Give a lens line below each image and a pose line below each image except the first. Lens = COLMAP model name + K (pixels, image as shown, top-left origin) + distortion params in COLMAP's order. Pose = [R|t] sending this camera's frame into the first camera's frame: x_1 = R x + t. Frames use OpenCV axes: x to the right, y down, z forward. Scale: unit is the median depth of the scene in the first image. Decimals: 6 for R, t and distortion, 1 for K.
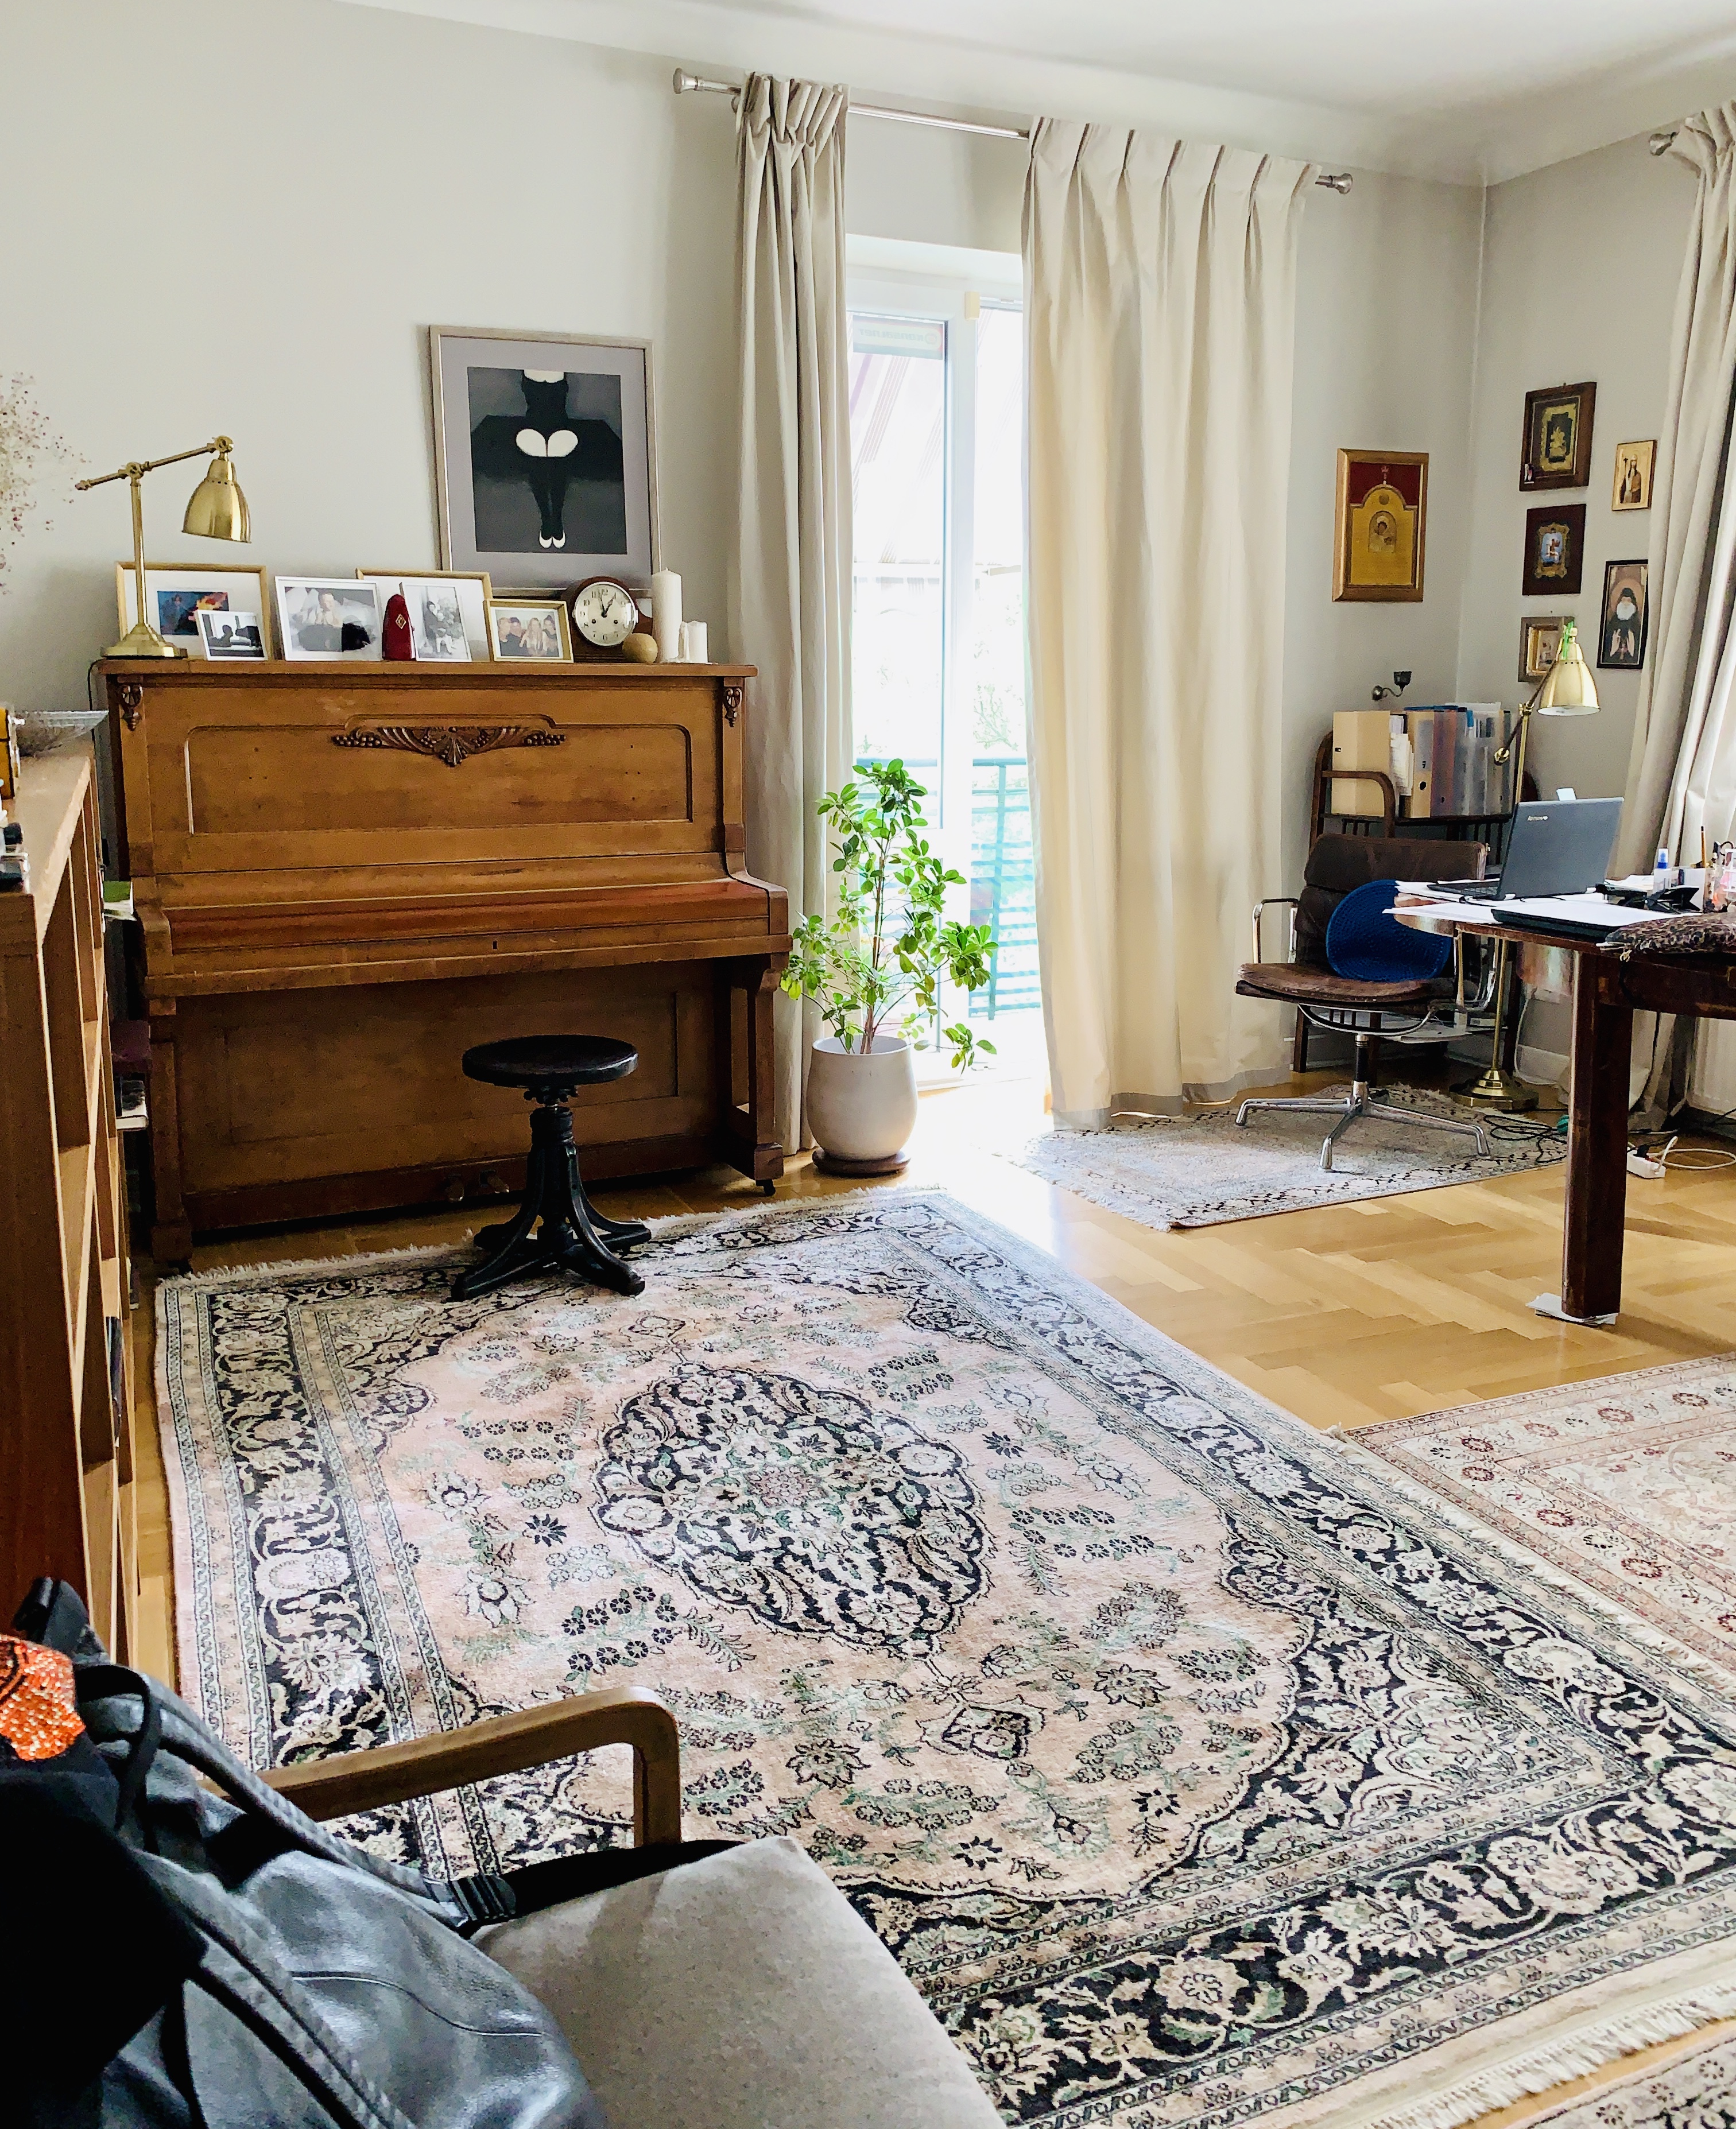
lens RADIAL K [[1827.1, 0, 867.8], [0, 1827.1, 1000.9], [0, 0, 1]] dist [0.096862, -0.245884]
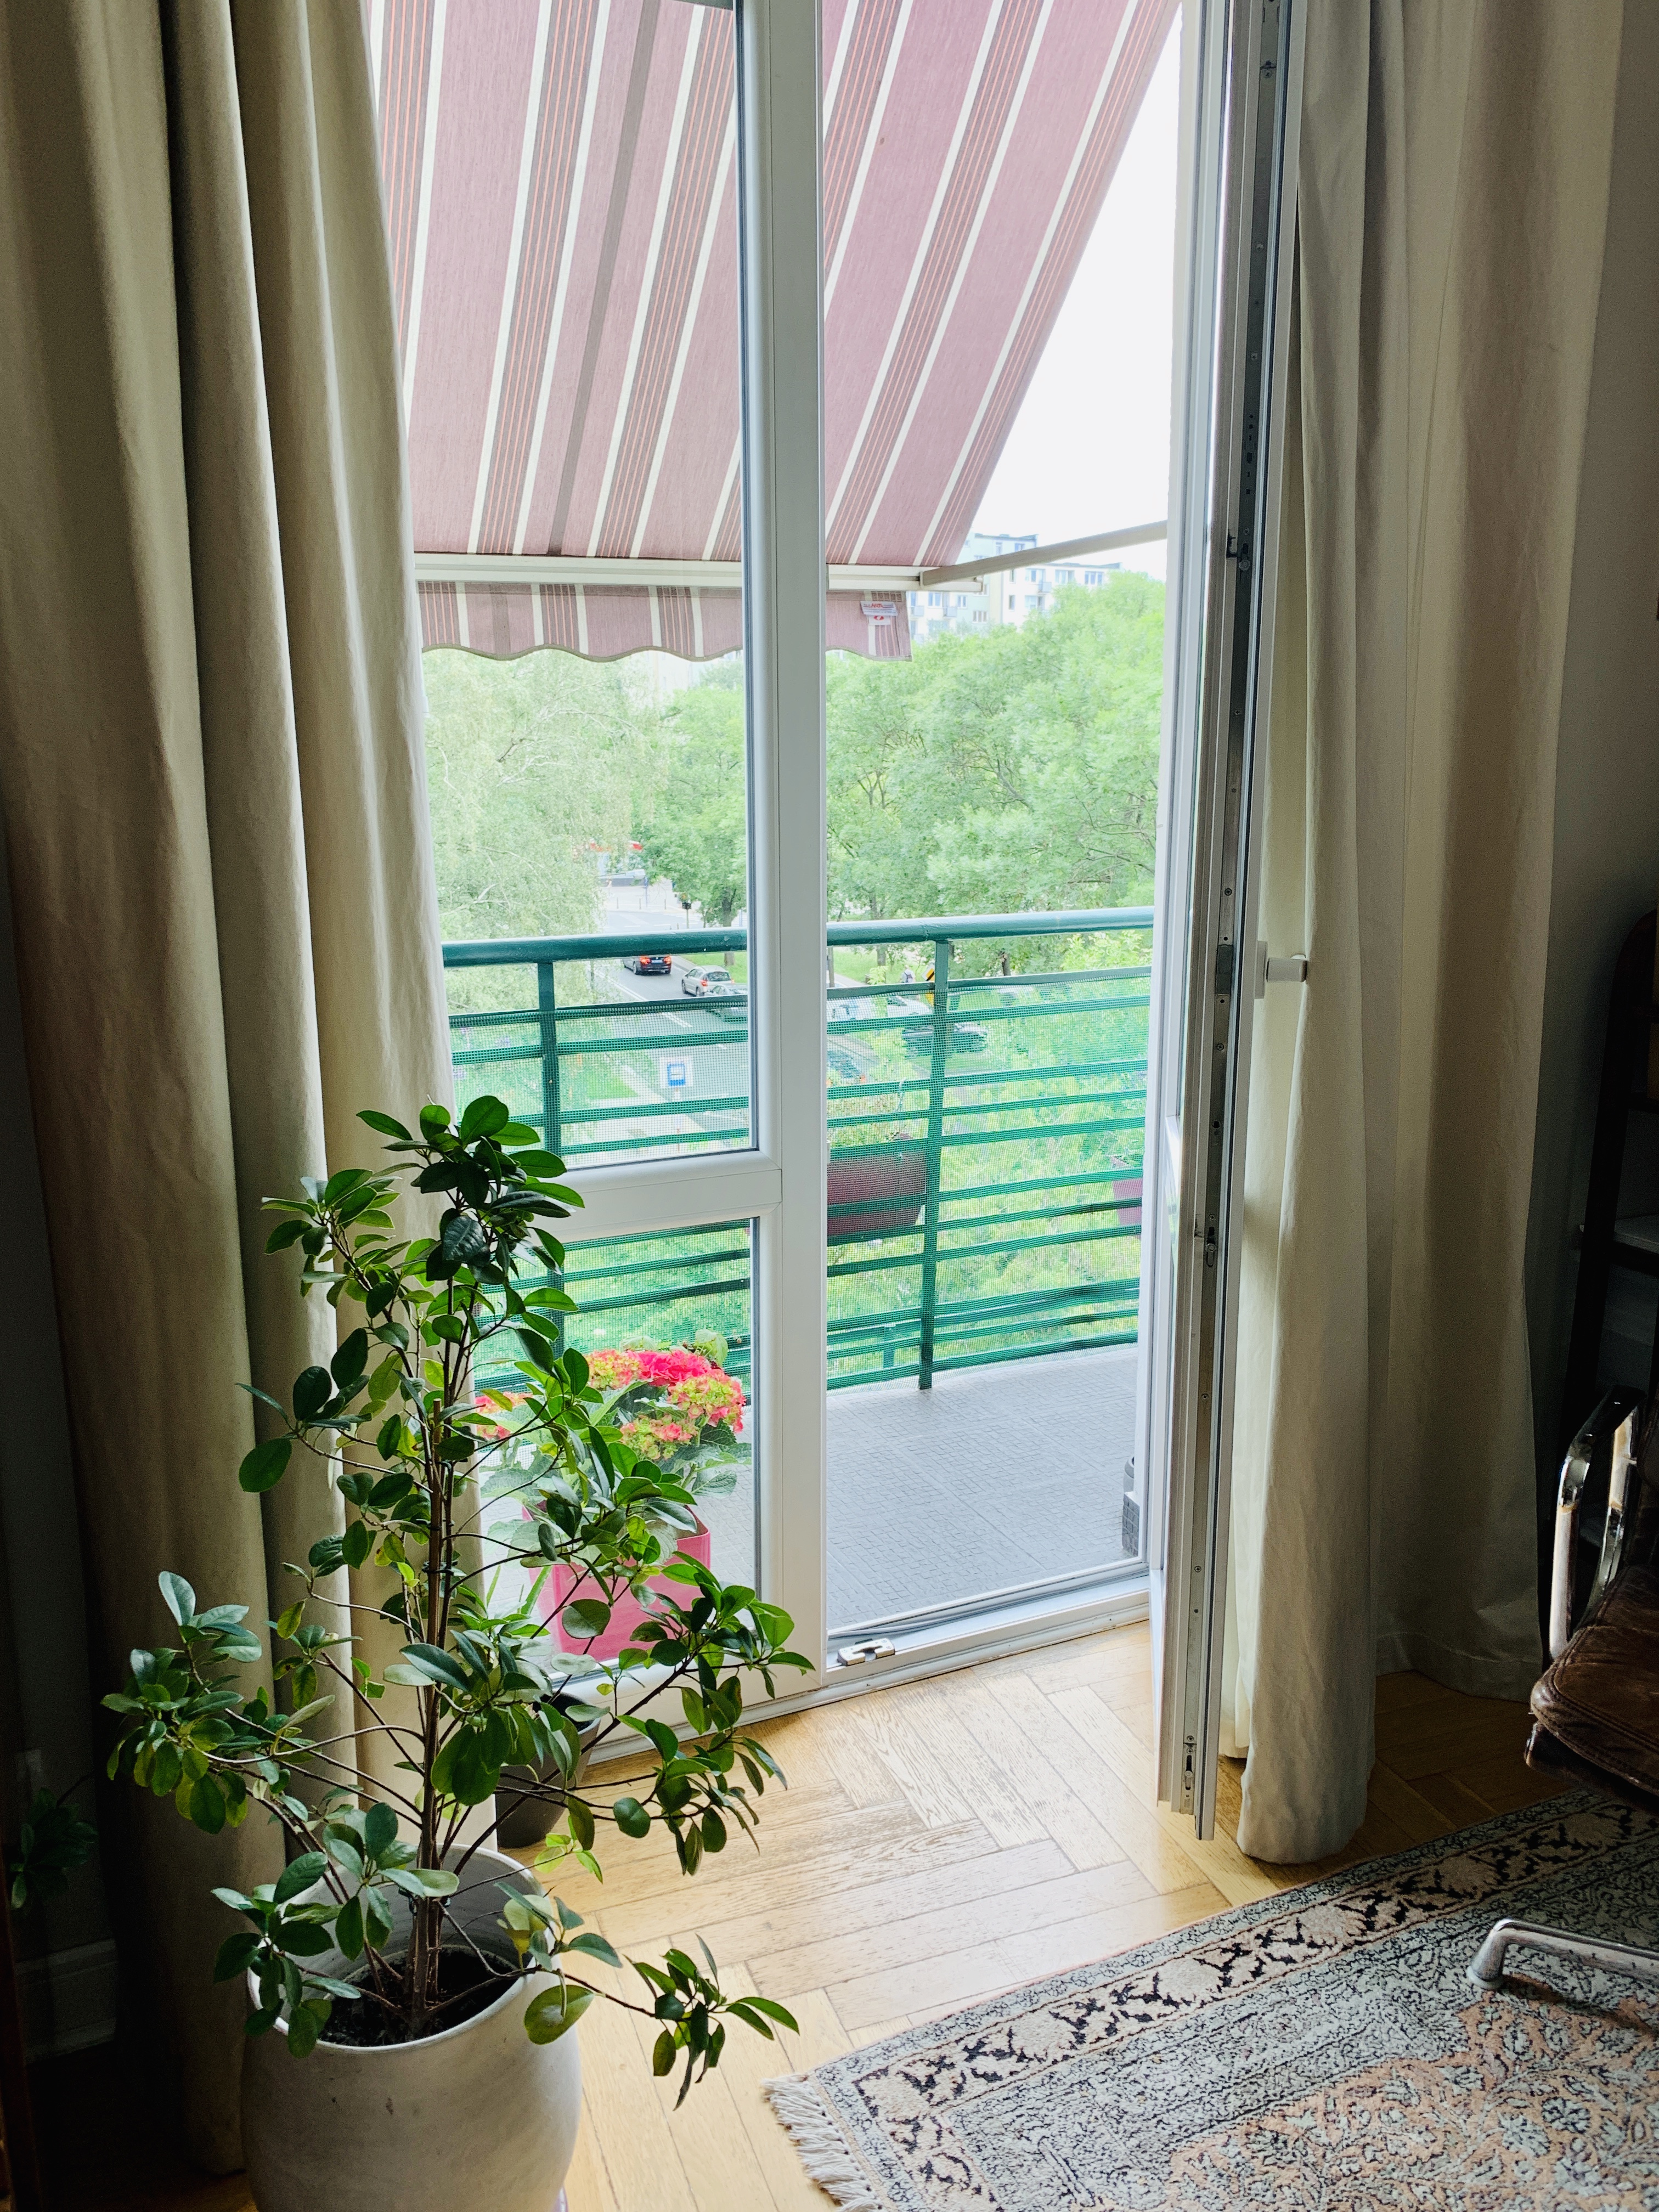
lens RADIAL K [[1566.7, 0, 829.5], [0, 1566.7, 1106.0], [0, 0, 1]] dist [0.066843, -0.058335]
pose [[0.998625, 0.005080, -0.052170, 0.093911], [-0.002032, 0.998297, 0.058309, -0.153454], [0.052377, -0.058123, 0.996934, 0.761311]]
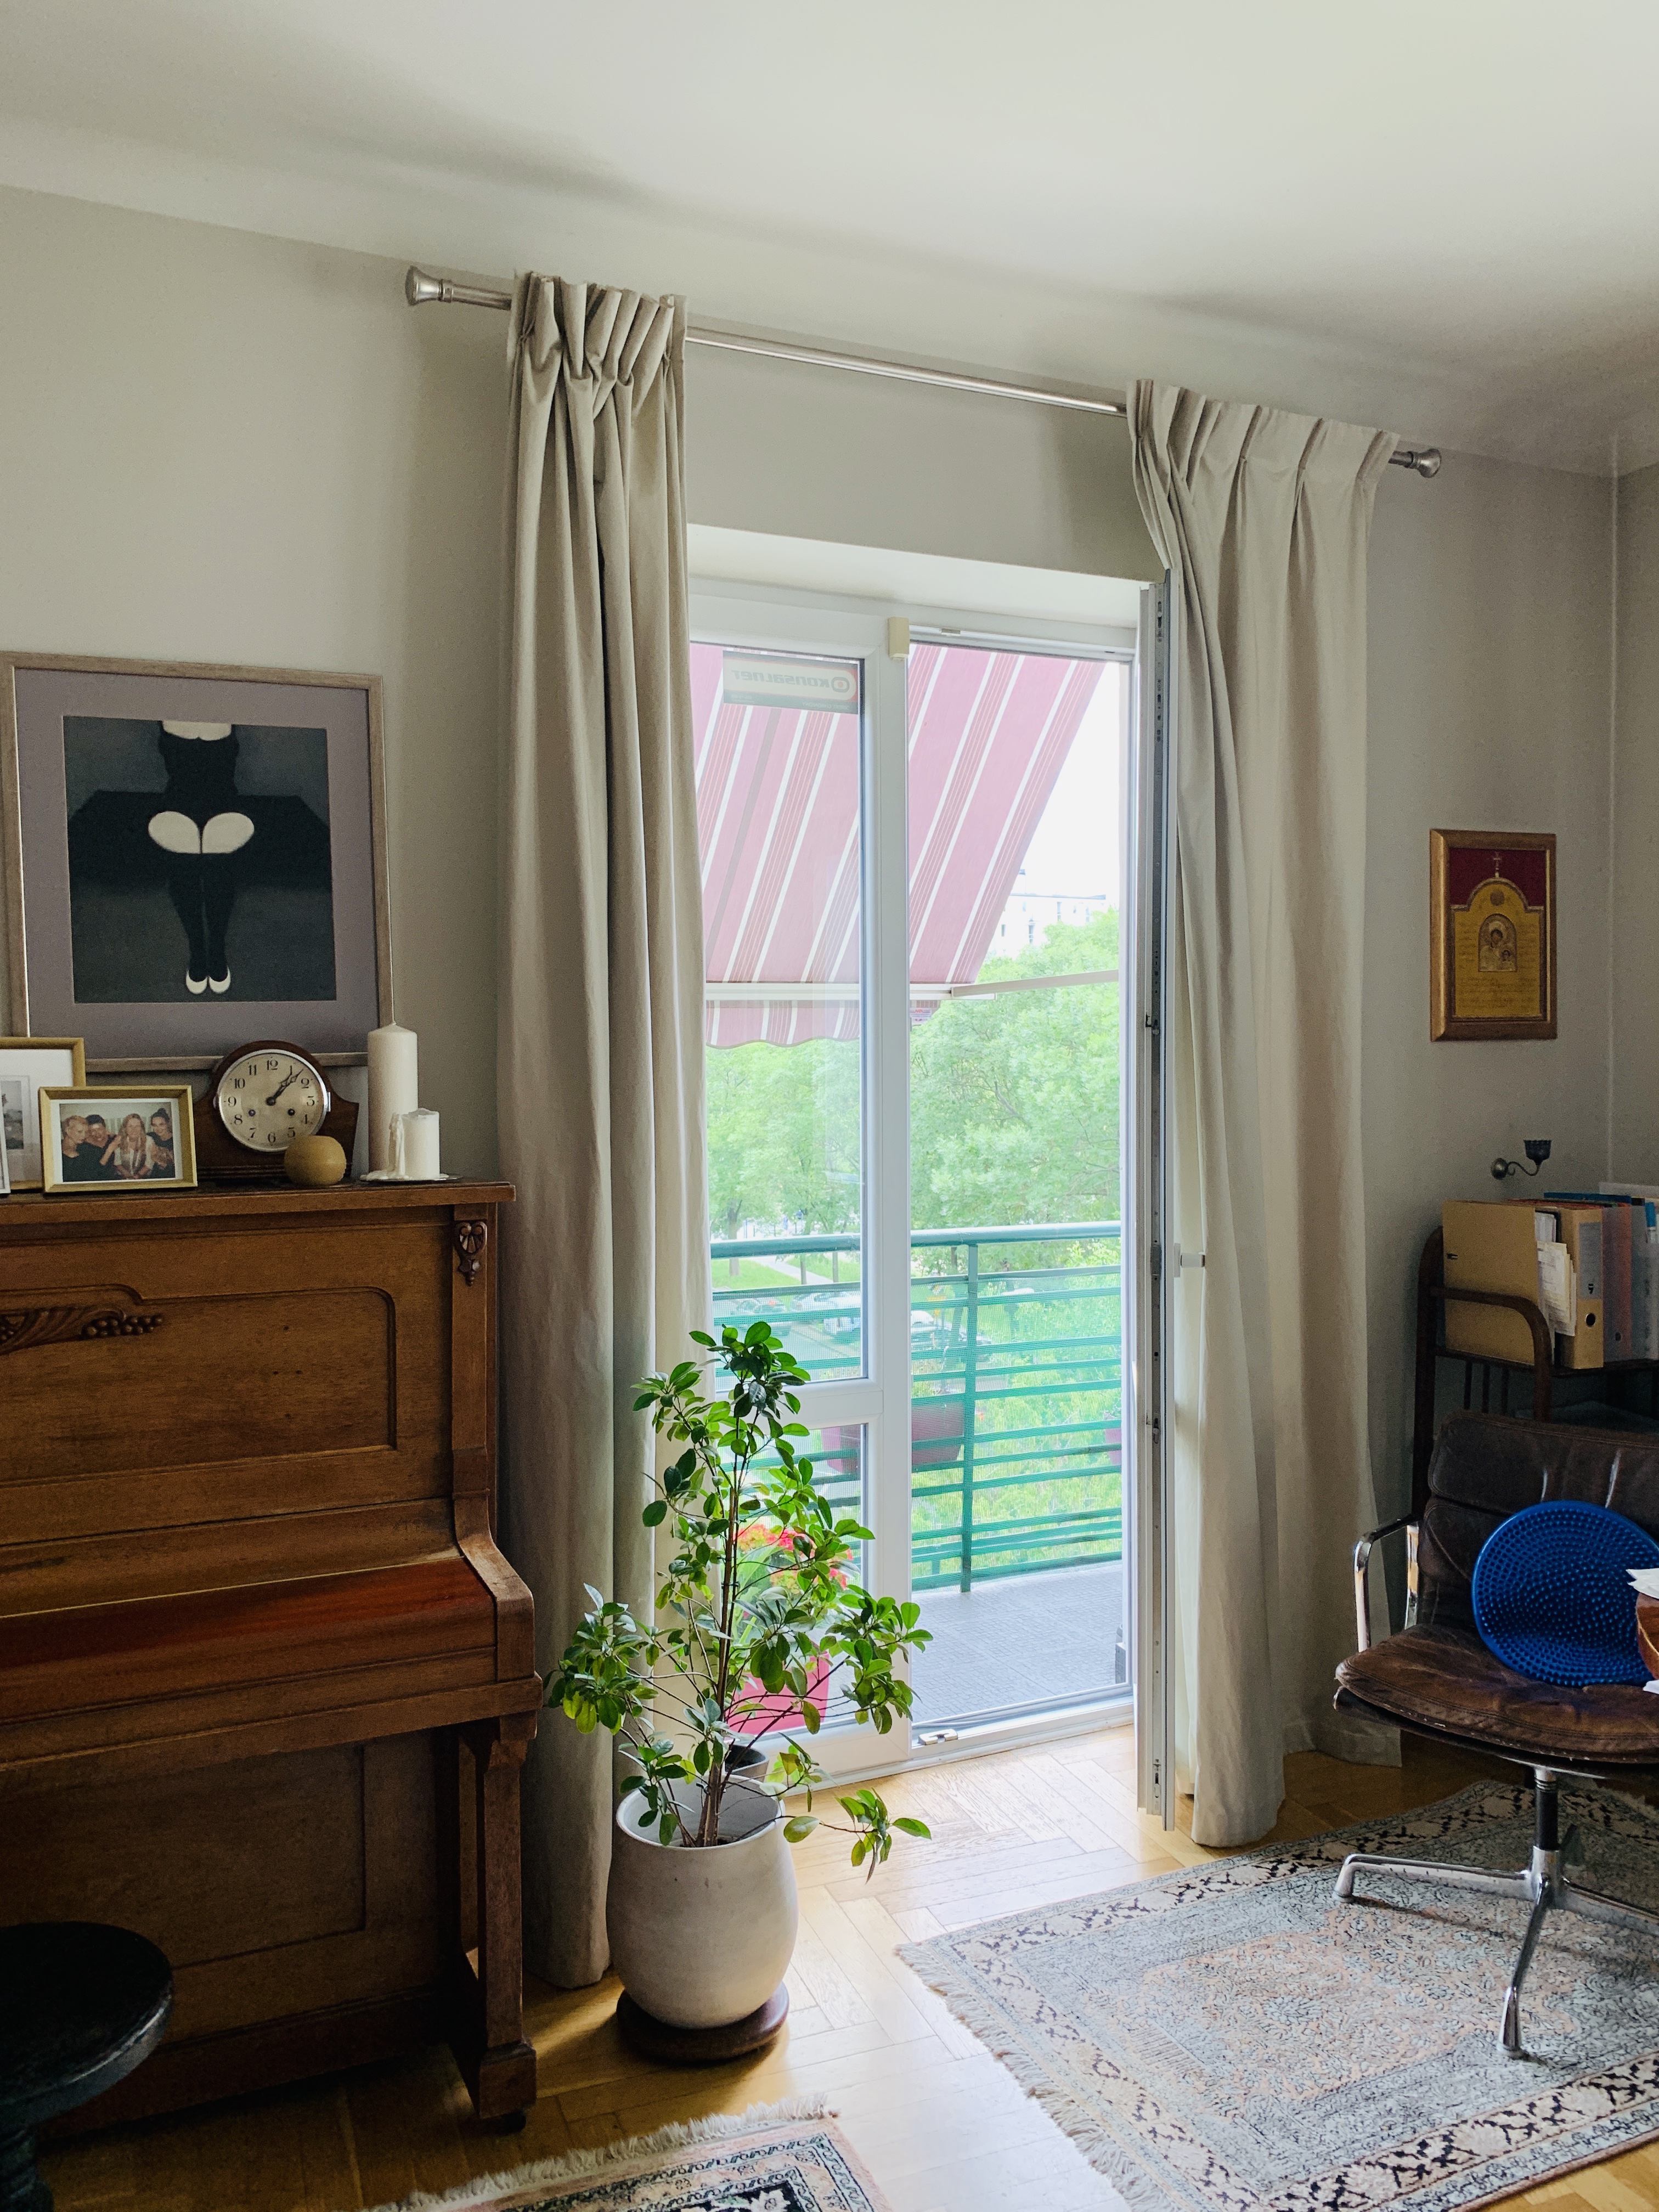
lens RADIAL K [[1665.6, 0, 829.5], [0, 1665.6, 1106.0], [0, 0, 1]] dist [0.003031, 0.002221]
pose [[0.998973, -0.005306, -0.045003, 0.067319], [-0.000786, 0.990943, -0.134278, -0.135584], [0.045308, 0.134176, 0.989921, 0.464253]]
